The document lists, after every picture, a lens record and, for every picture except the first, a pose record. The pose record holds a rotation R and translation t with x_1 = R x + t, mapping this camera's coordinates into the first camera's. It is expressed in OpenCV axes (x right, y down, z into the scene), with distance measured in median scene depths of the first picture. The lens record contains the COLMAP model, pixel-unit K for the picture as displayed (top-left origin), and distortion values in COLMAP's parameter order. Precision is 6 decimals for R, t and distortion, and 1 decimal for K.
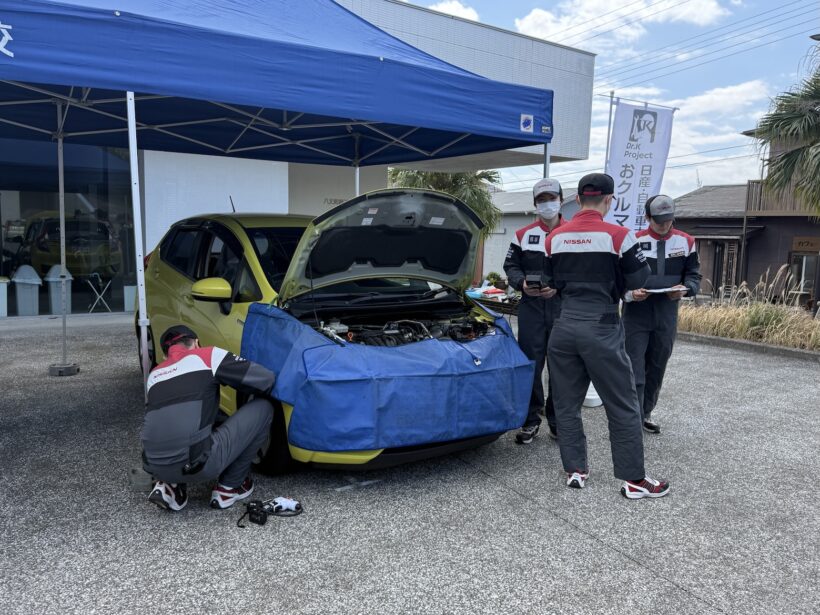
lens RADIAL K [[646.7, 0, 409.6], [0, 646.7, 301.9], [0, 0, 1]] dist [0.003514, 0.002337]
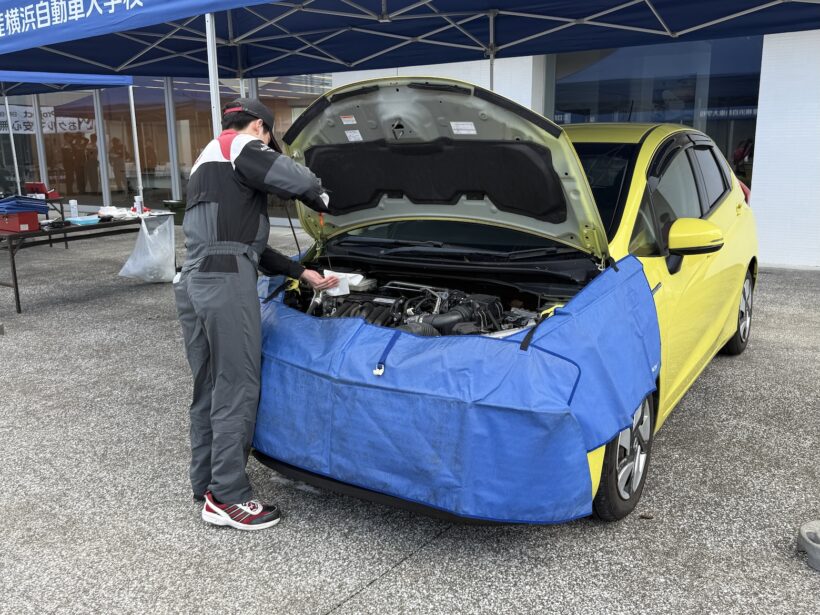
lens RADIAL K [[737.6, 0, 410.0], [0, 737.6, 314.2], [0, 0, 1]] dist [0.036173, -0.043444]
pose [[0.377963, 0.176727, -0.908797, 0.725021], [-0.075614, 0.984225, 0.159947, -0.068989], [0.922728, 0.008264, 0.385364, 0.767322]]
